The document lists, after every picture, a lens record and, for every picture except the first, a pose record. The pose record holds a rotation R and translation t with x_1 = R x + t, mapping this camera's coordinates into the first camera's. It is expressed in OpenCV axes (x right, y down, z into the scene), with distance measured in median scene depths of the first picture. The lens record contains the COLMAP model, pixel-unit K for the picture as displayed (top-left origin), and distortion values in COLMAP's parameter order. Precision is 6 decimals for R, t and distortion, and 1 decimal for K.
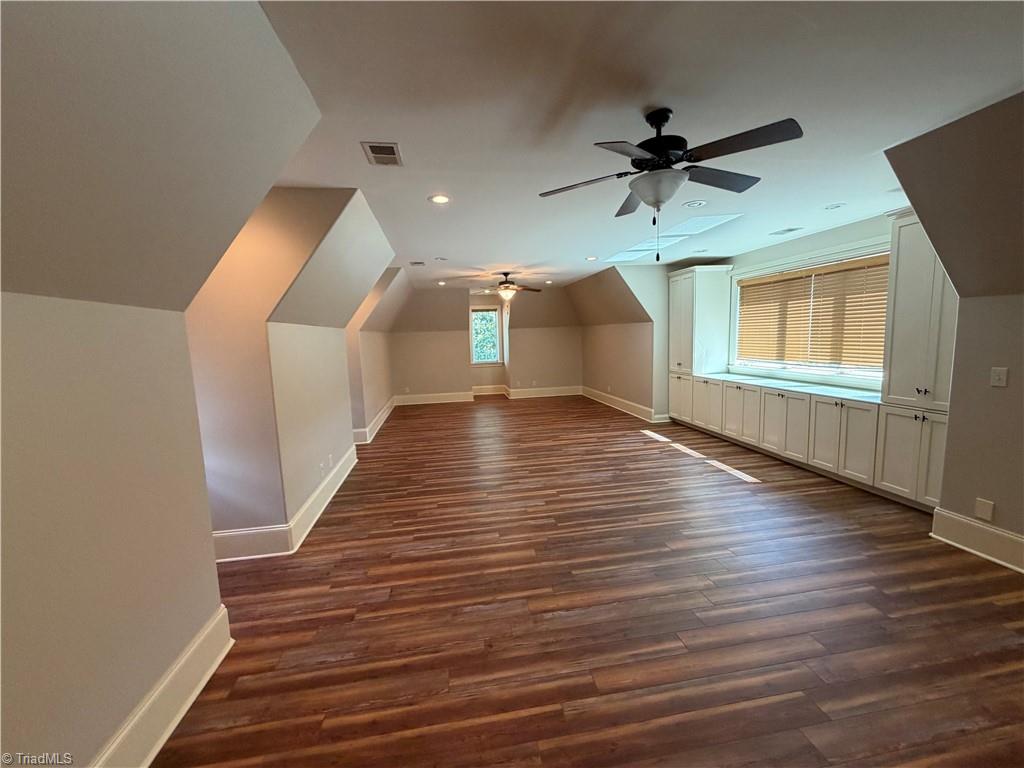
lens RADIAL K [[409.1, 0, 512.1], [0, 409.1, 383.0], [0, 0, 1]] dist [0.002271, 0.000269]
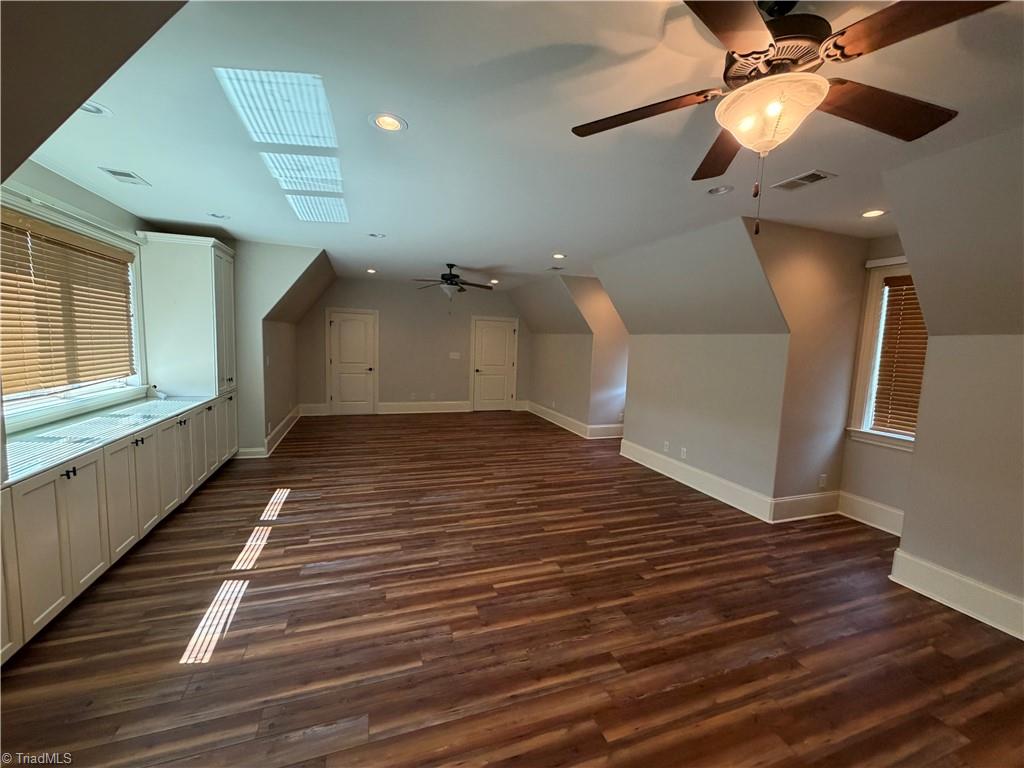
lens RADIAL K [[409.1, 0, 512.1], [0, 409.1, 383.0], [0, 0, 1]] dist [0.002271, 0.000269]
pose [[-0.984360, 0.013725, -0.175634, 0.202034], [-0.024814, 0.976220, 0.215358, -0.214985], [0.174414, 0.216348, -0.960611, 1.813697]]
